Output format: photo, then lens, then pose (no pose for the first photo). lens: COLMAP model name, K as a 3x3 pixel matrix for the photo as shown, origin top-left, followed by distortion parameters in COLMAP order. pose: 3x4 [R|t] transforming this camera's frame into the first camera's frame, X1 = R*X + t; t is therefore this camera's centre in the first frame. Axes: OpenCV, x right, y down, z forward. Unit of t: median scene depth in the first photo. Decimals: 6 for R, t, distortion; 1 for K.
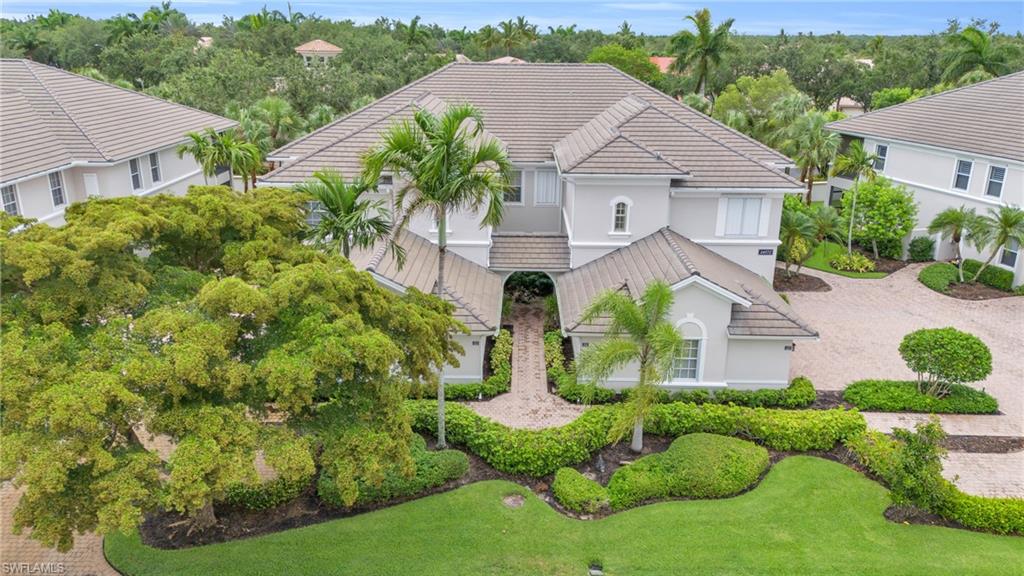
lens RADIAL K [[752.1, 0, 511.1], [0, 752.1, 286.8], [0, 0, 1]] dist [0.031928, -0.005862]
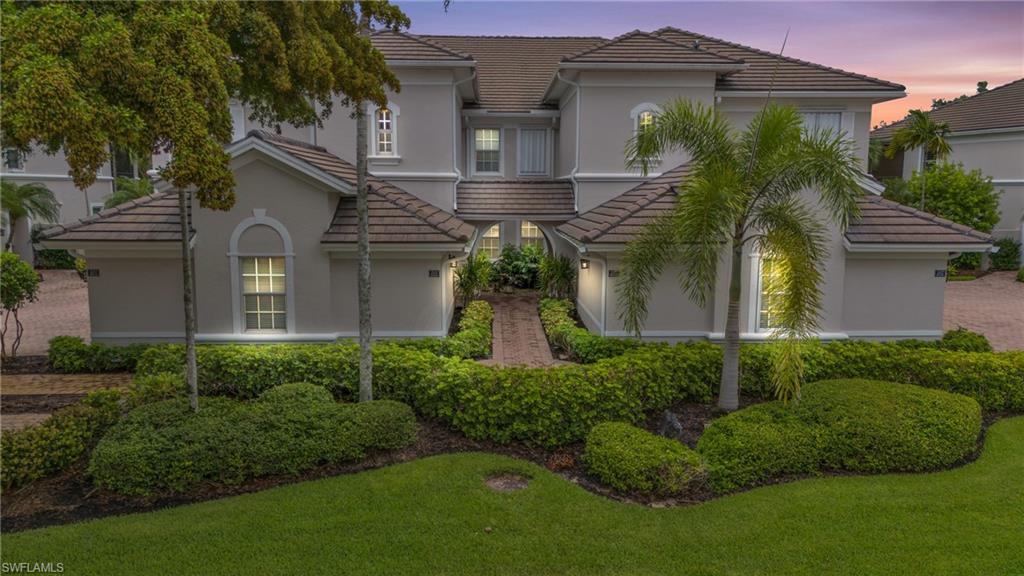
lens RADIAL K [[752.1, 0, 512.3], [0, 752.1, 289.1], [0, 0, 1]] dist [0.031928, -0.005862]
pose [[0.999050, -0.009265, 0.042582, -0.012217], [0.017041, 0.982389, -0.186067, 0.248411], [-0.040109, 0.186615, 0.981614, 0.495003]]
